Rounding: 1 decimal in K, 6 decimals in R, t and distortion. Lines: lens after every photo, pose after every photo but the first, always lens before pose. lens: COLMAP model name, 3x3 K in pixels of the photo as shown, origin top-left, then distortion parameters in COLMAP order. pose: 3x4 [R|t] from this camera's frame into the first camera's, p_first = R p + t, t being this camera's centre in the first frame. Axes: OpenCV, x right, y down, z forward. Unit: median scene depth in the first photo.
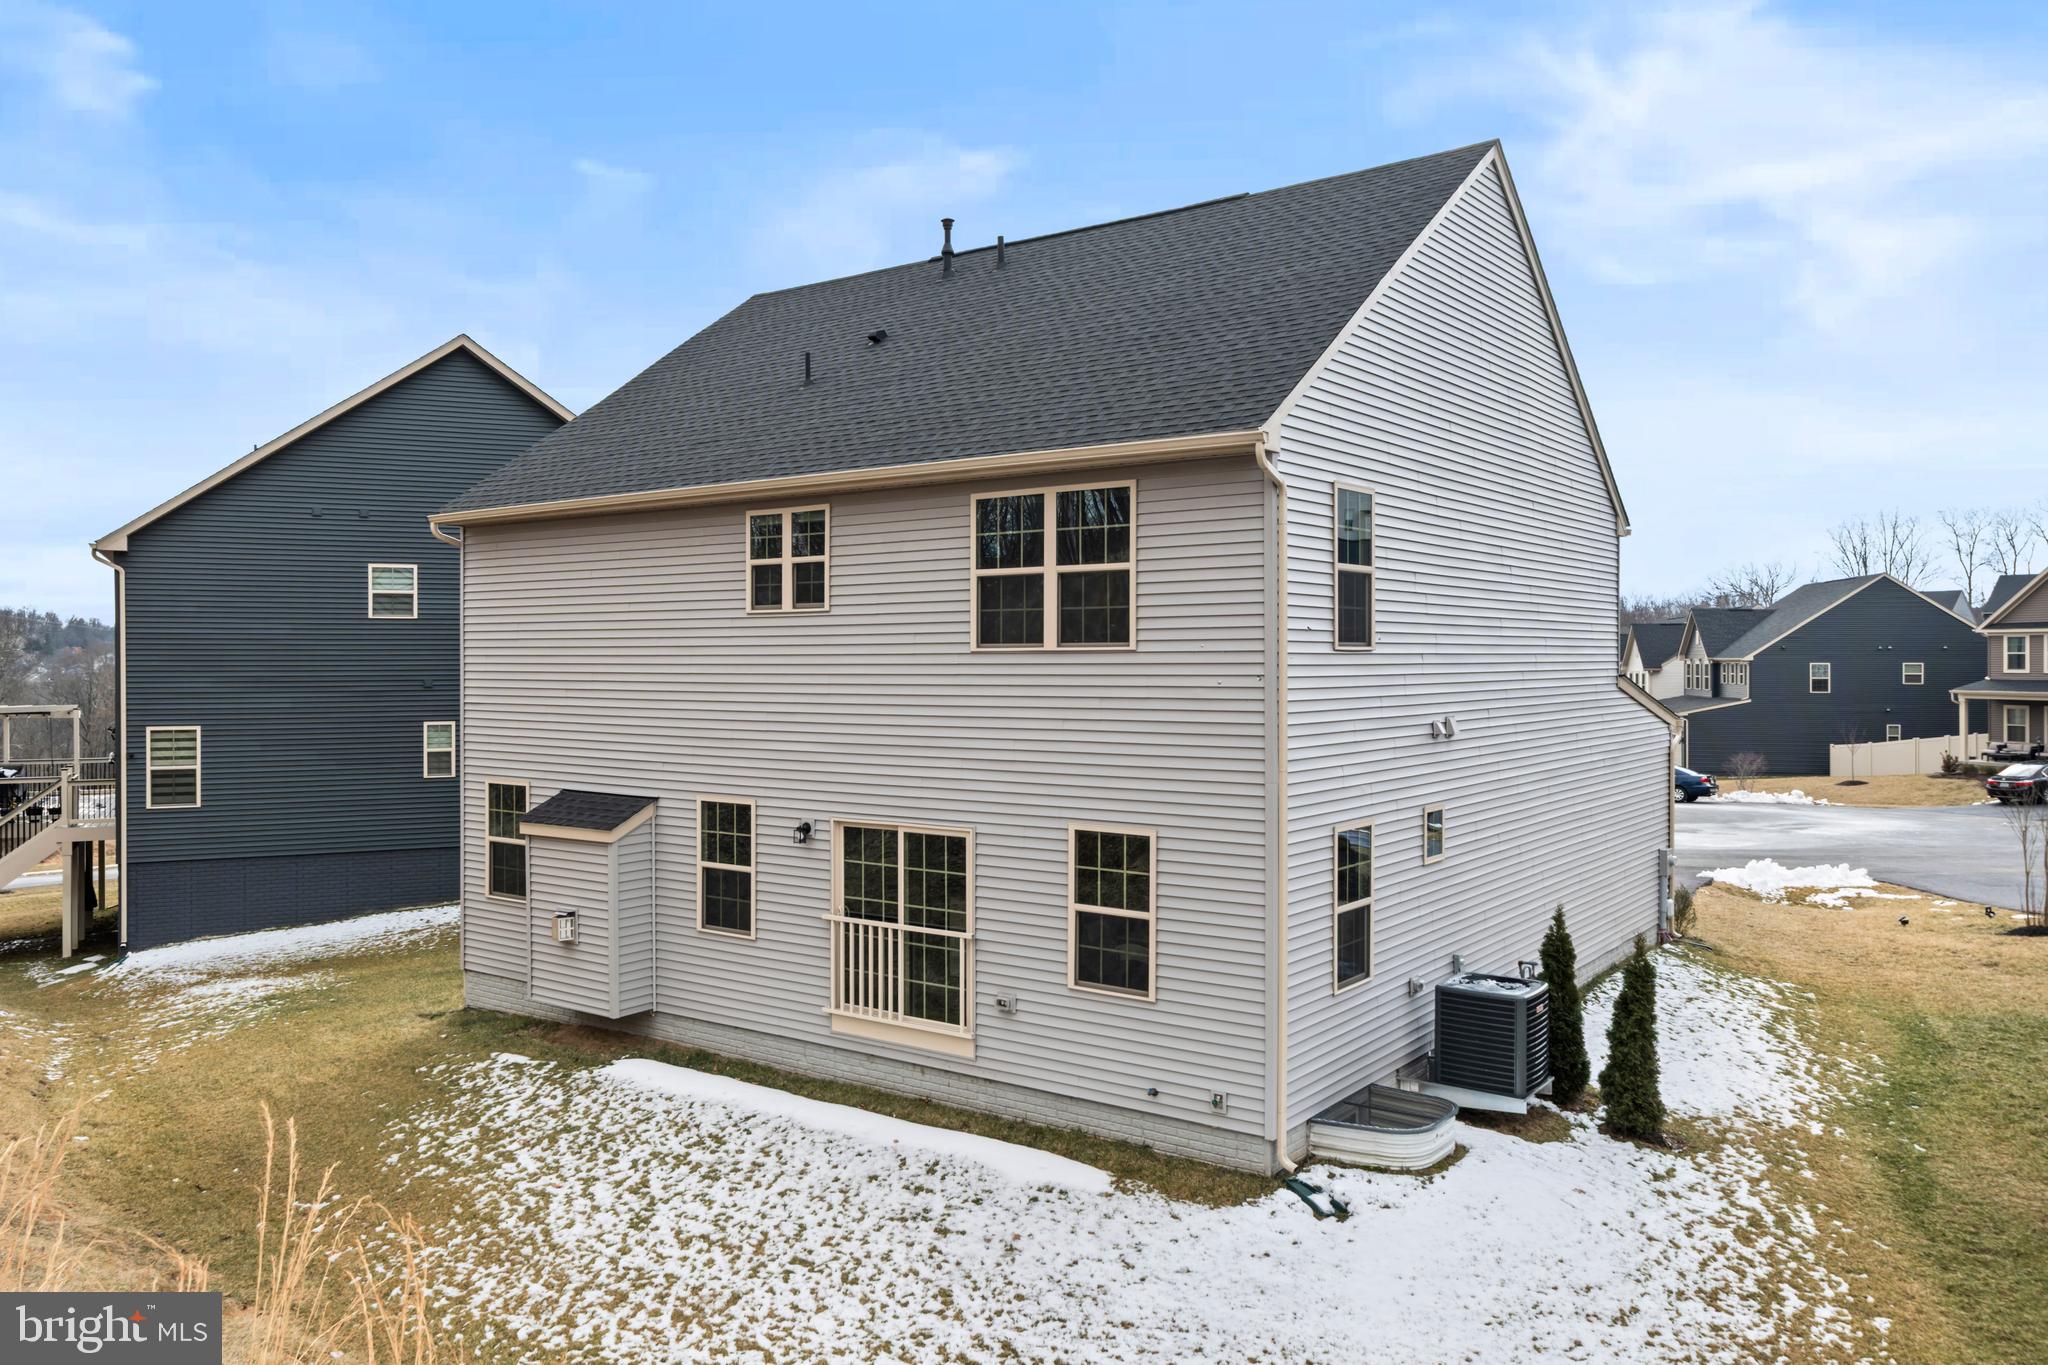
lens RADIAL K [[1443.3, 0, 1027.9], [0, 1443.3, 732.1], [0, 0, 1]] dist [0.001933, -0.000009]
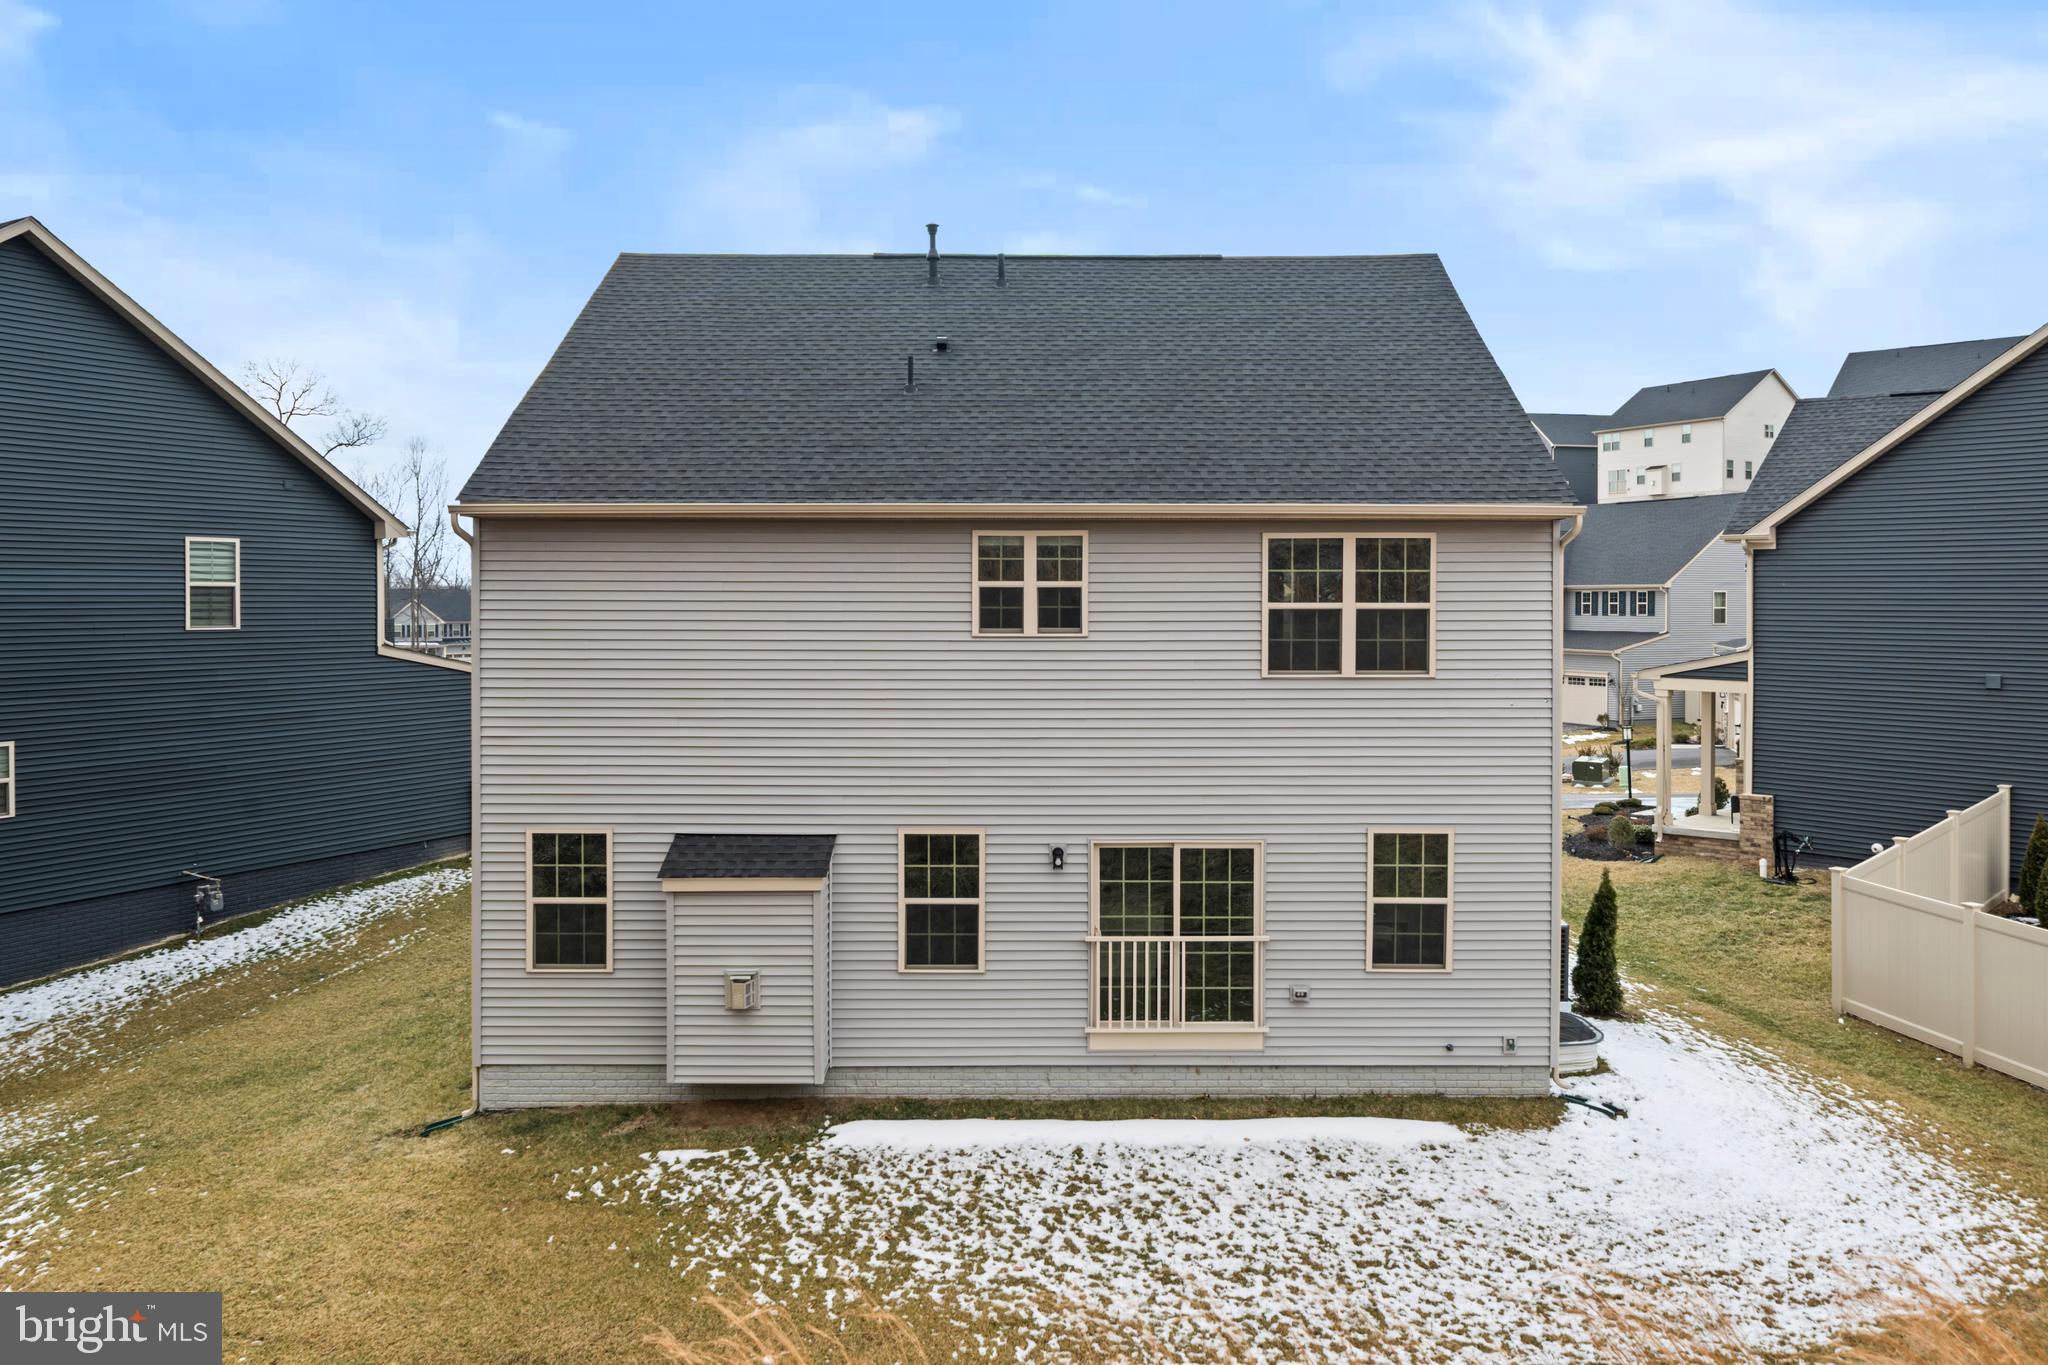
lens RADIAL K [[1423.6, 0, 846.5], [0, 1423.6, 676.4], [0, 0, 1]] dist [0.001074, 0.000878]
pose [[0.809700, -0.034593, 0.585823, -0.891132], [0.025871, 0.999395, 0.023256, -0.086999], [-0.586273, -0.003675, 0.810105, 0.305169]]
